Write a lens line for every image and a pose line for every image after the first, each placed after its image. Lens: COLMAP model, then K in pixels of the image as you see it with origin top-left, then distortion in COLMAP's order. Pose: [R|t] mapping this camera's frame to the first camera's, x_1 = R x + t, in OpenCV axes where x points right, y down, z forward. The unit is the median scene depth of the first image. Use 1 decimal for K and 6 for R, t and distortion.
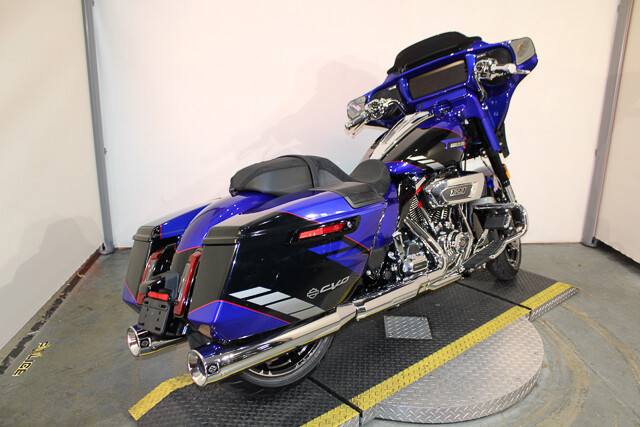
lens RADIAL K [[529.6, 0, 317.4], [0, 529.6, 212.3], [0, 0, 1]] dist [-0.095862, 0.050956]
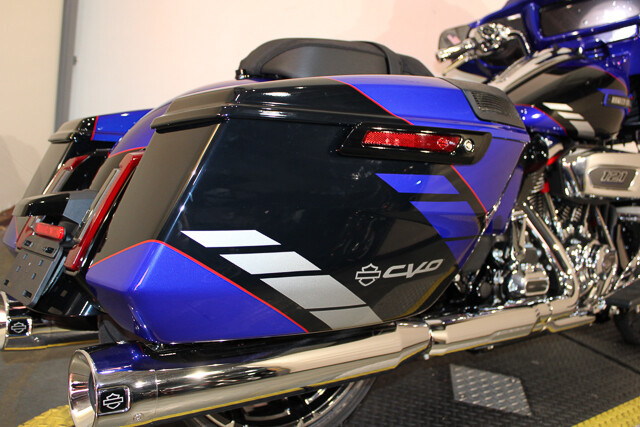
lens RADIAL K [[597.5, 0, 325.6], [0, 597.5, 215.3], [0, 0, 1]] dist [-0.062077, 0.000000]
pose [[0.984607, 0.172240, -0.029694, -0.028933], [-0.173452, 0.983827, -0.044710, 0.099534], [0.021513, 0.049172, 0.998559, 0.363361]]
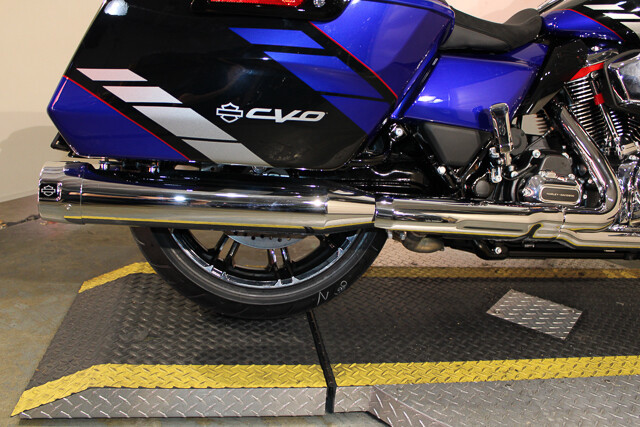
lens RADIAL K [[591.5, 0, 316.5], [0, 591.5, 209.3], [0, 0, 1]] dist [-0.062573, 0.000000]
pose [[0.845762, 0.211218, -0.489974, 0.298885], [-0.217281, 0.975059, 0.045272, 0.154325], [0.487316, 0.068172, 0.870561, 0.383510]]
